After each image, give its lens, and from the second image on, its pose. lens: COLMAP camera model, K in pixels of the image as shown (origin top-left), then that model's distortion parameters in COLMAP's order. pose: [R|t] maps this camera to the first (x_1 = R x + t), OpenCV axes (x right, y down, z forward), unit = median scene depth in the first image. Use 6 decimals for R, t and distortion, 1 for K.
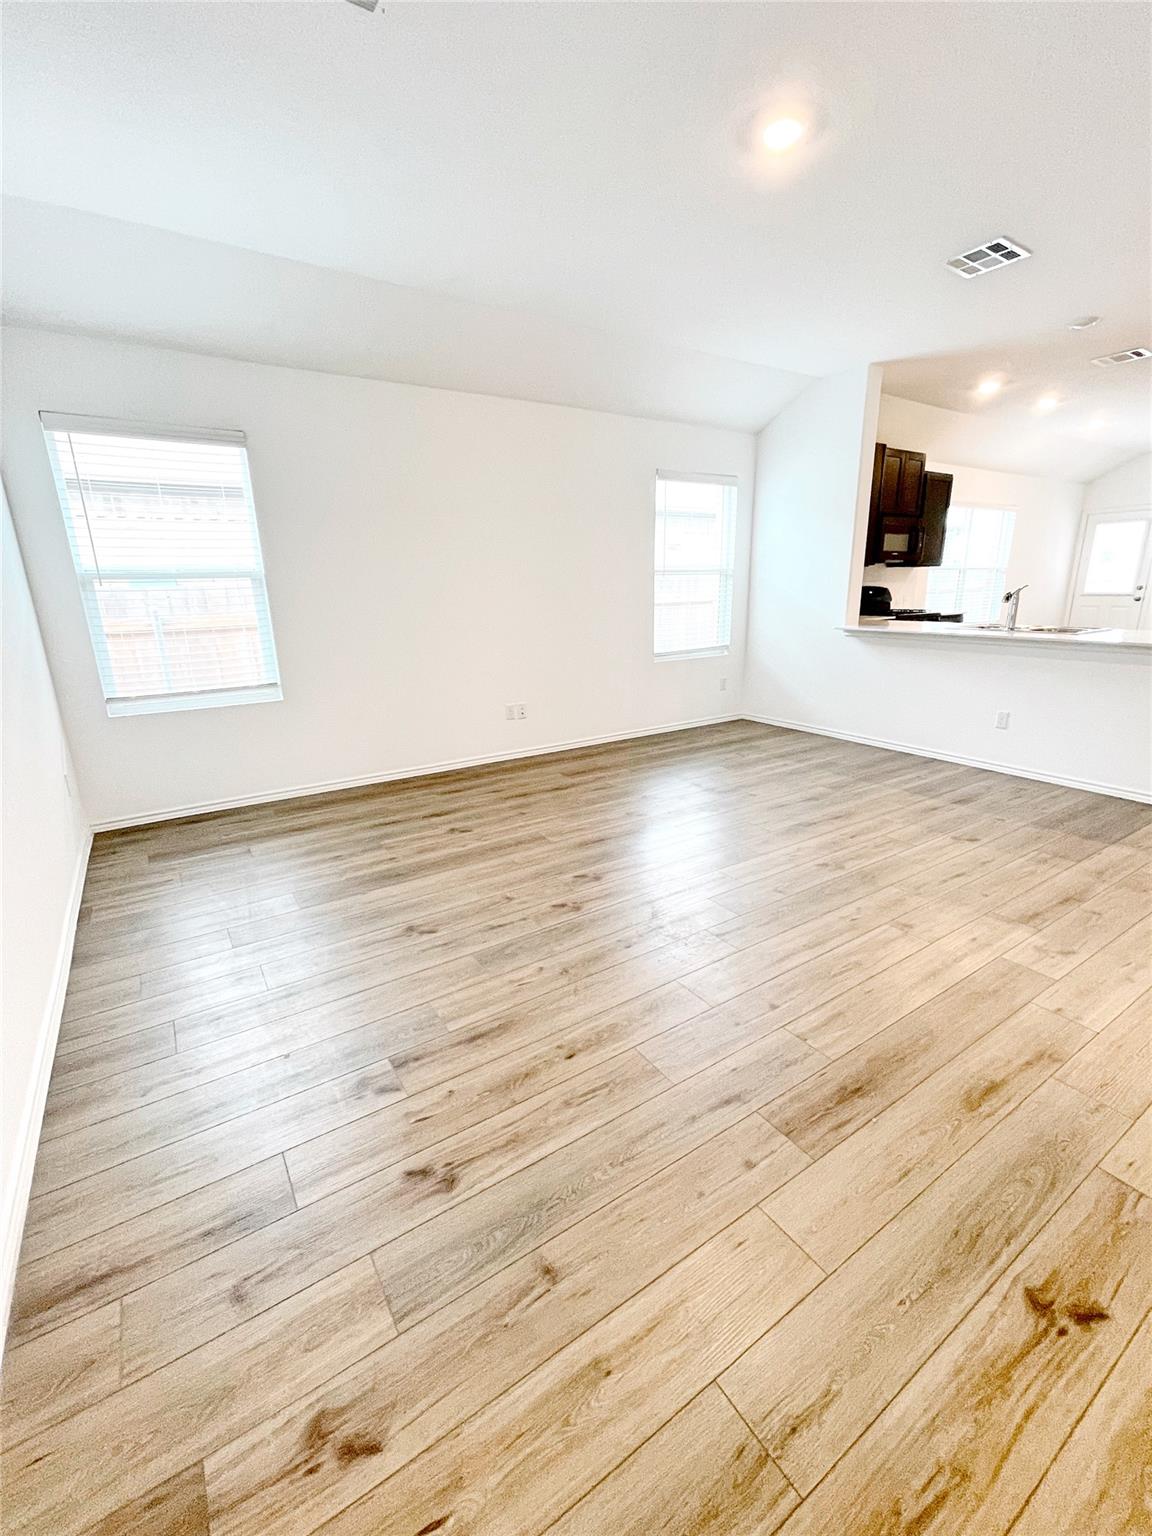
lens RADIAL K [[650.2, 0, 580.9], [0, 650.2, 773.8], [0, 0, 1]] dist [-0.012404, 0.006209]
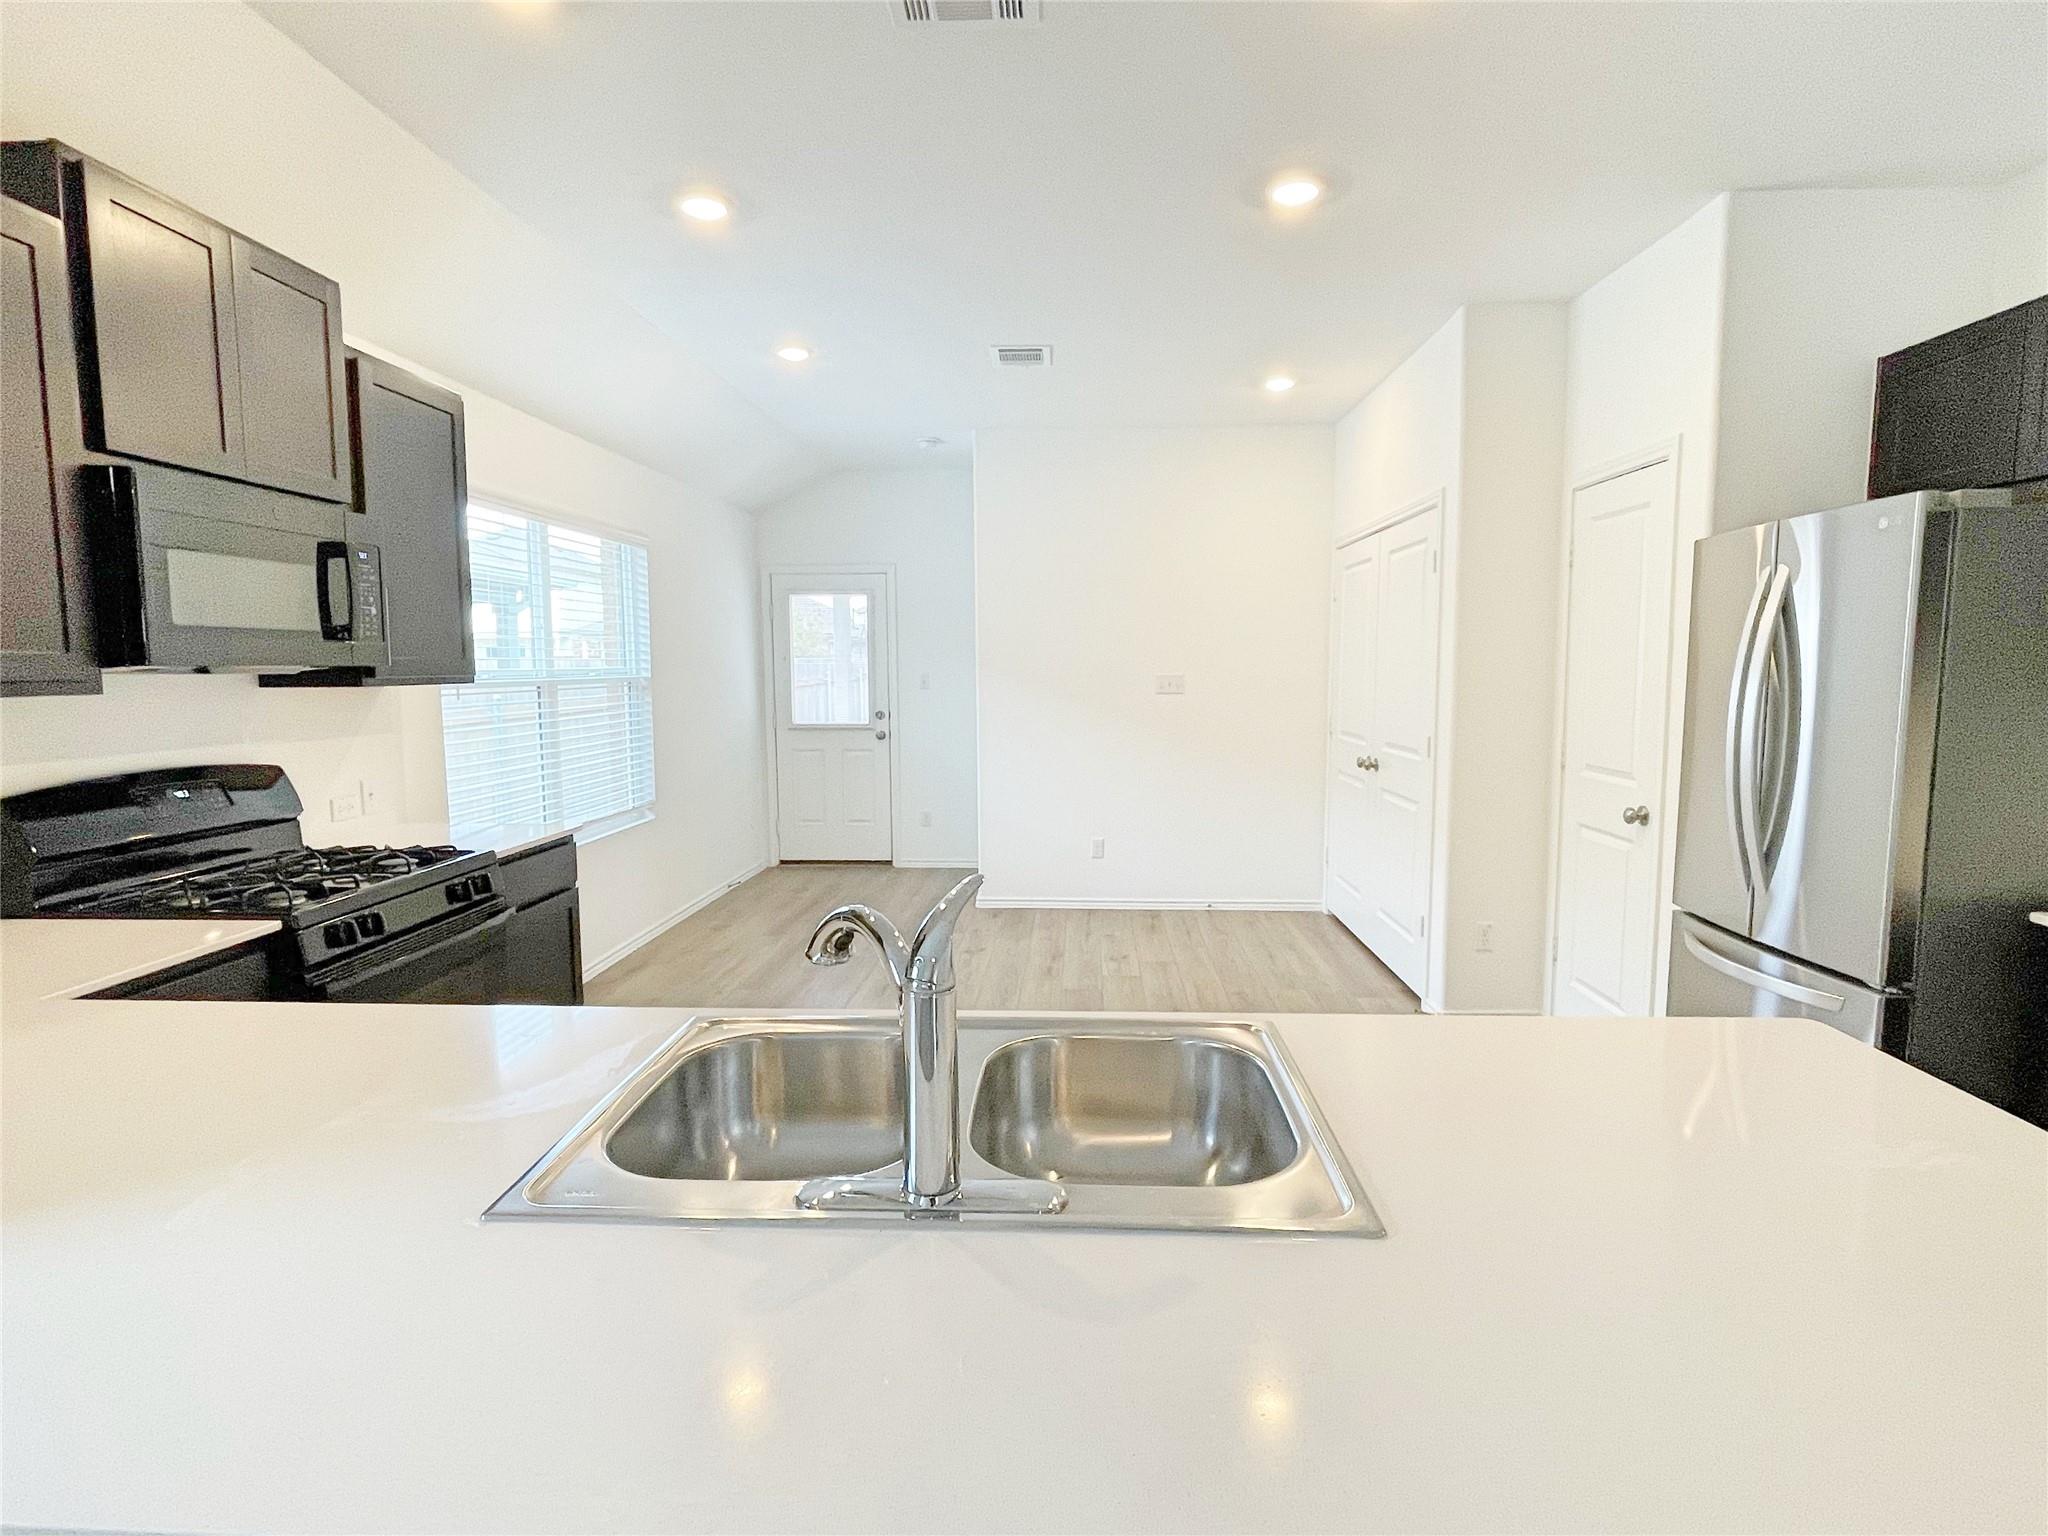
lens RADIAL K [[1051.9, 0, 1026.8], [0, 1051.9, 759.7], [0, 0, 1]] dist [0.000463, -0.000869]
pose [[0.594998, -0.054992, 0.801844, 0.704639], [0.219663, 0.970799, -0.096419, -0.406369], [-0.773127, 0.233505, 0.589703, 1.166281]]
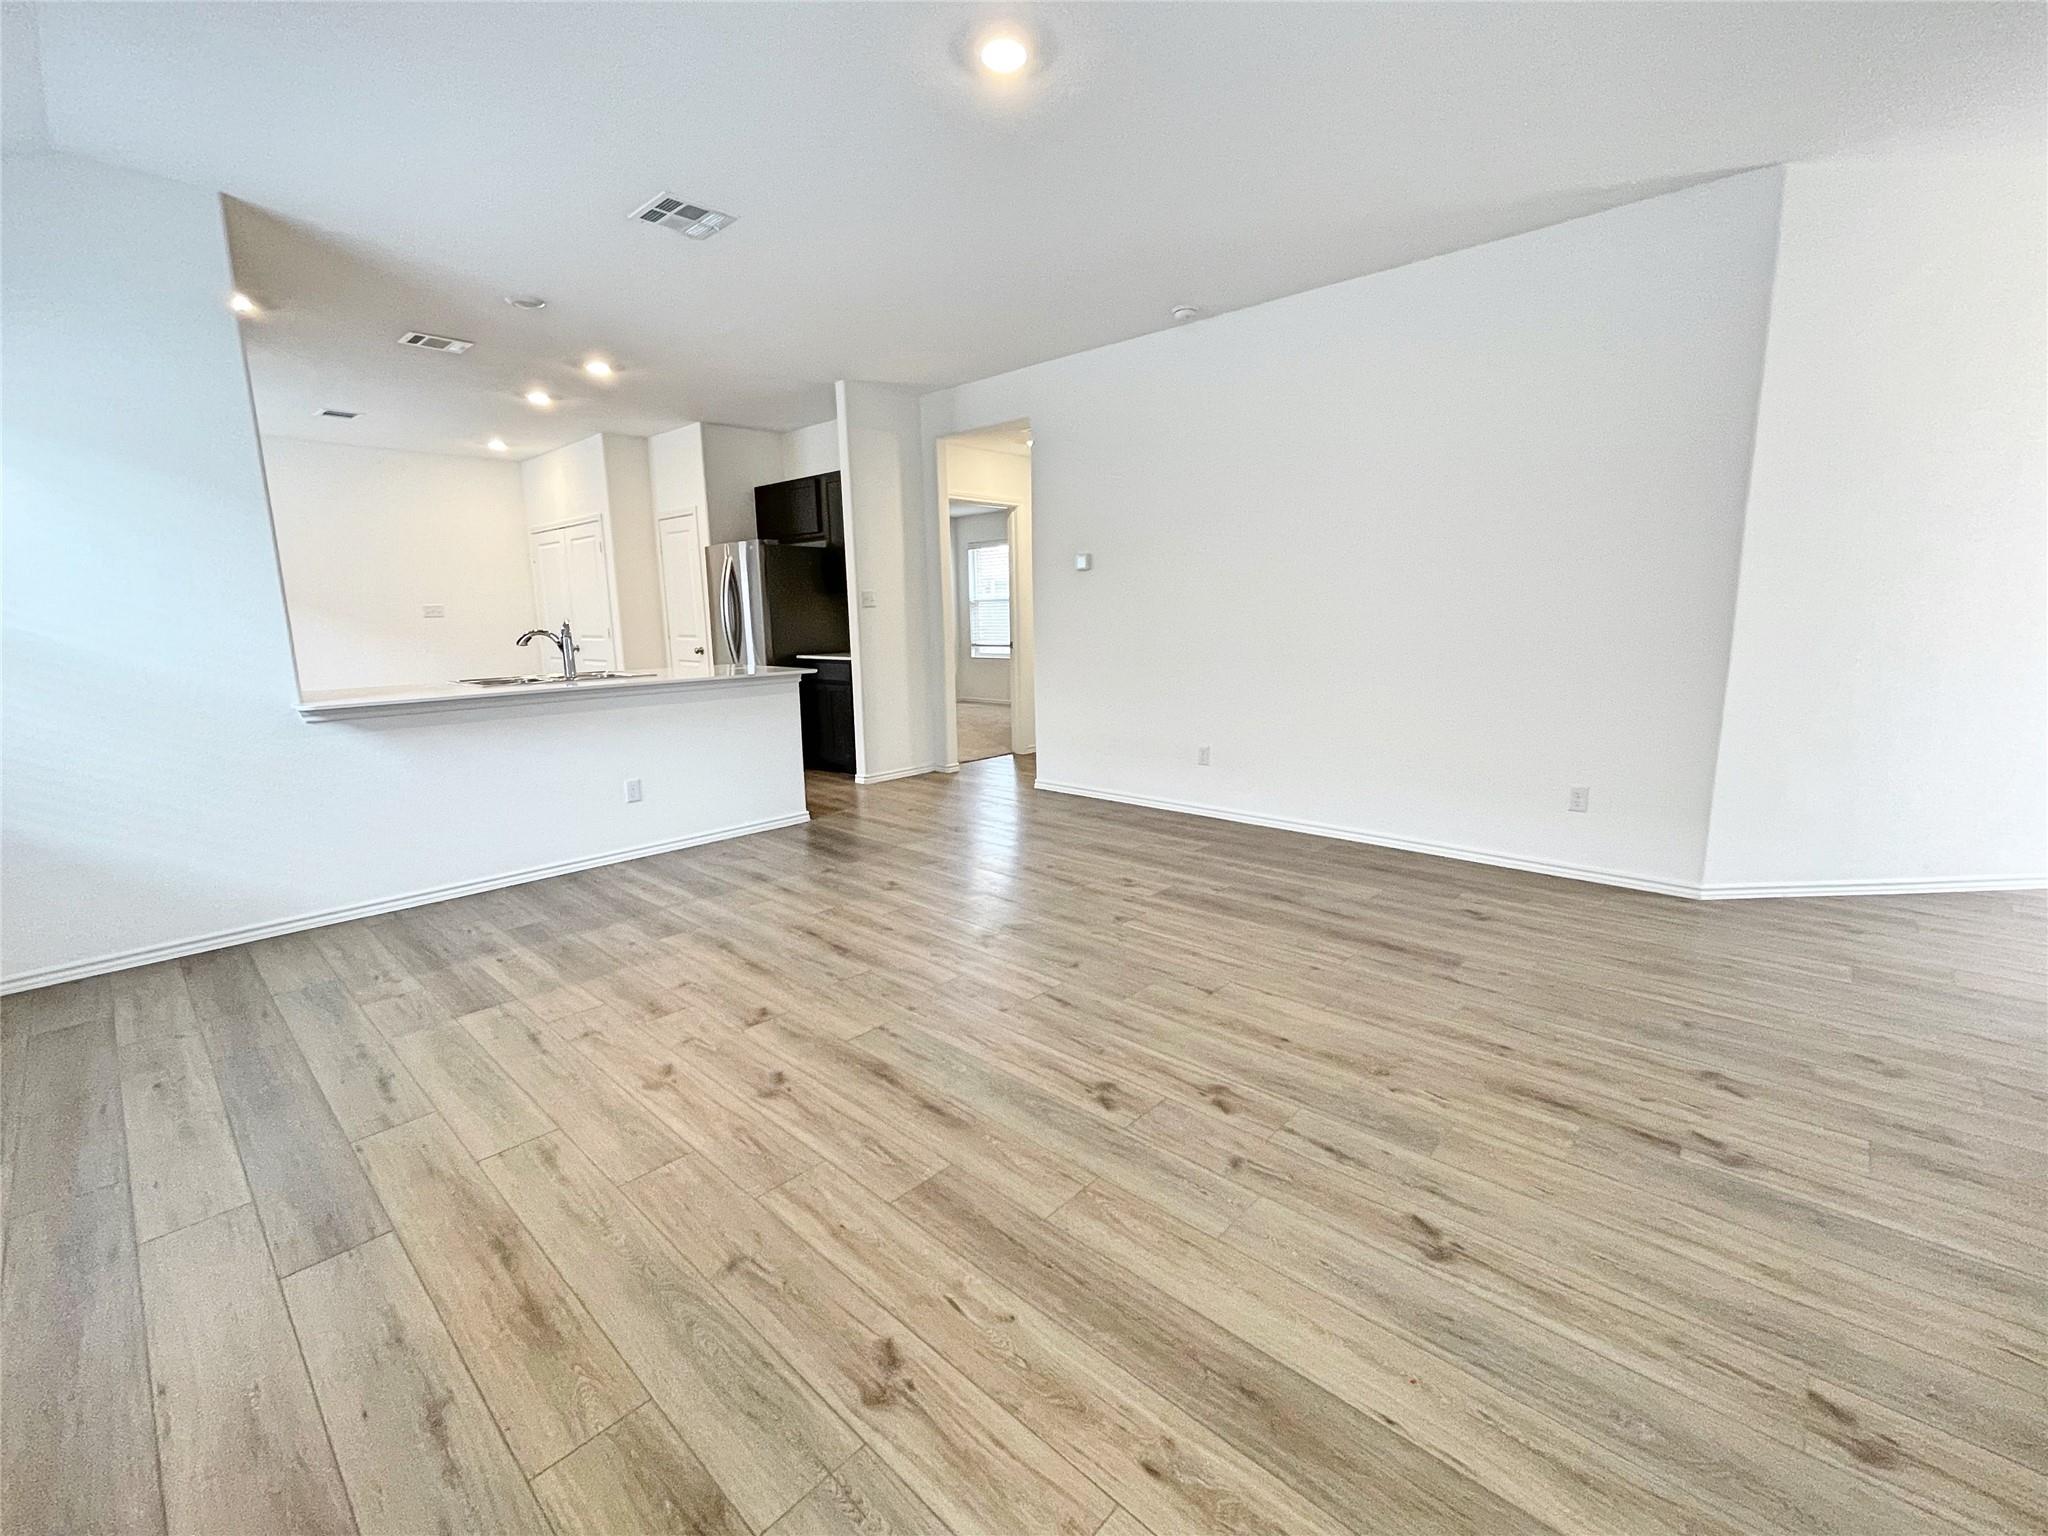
lens RADIAL K [[872.3, 0, 1028.8], [0, 872.3, 759.8], [0, 0, 1]] dist [-0.003033, -0.000715]
pose [[-0.236402, -0.141783, 0.961255, -0.614091], [0.296279, 0.931665, 0.210283, -0.270560], [-0.925382, 0.334511, -0.178240, 1.022704]]
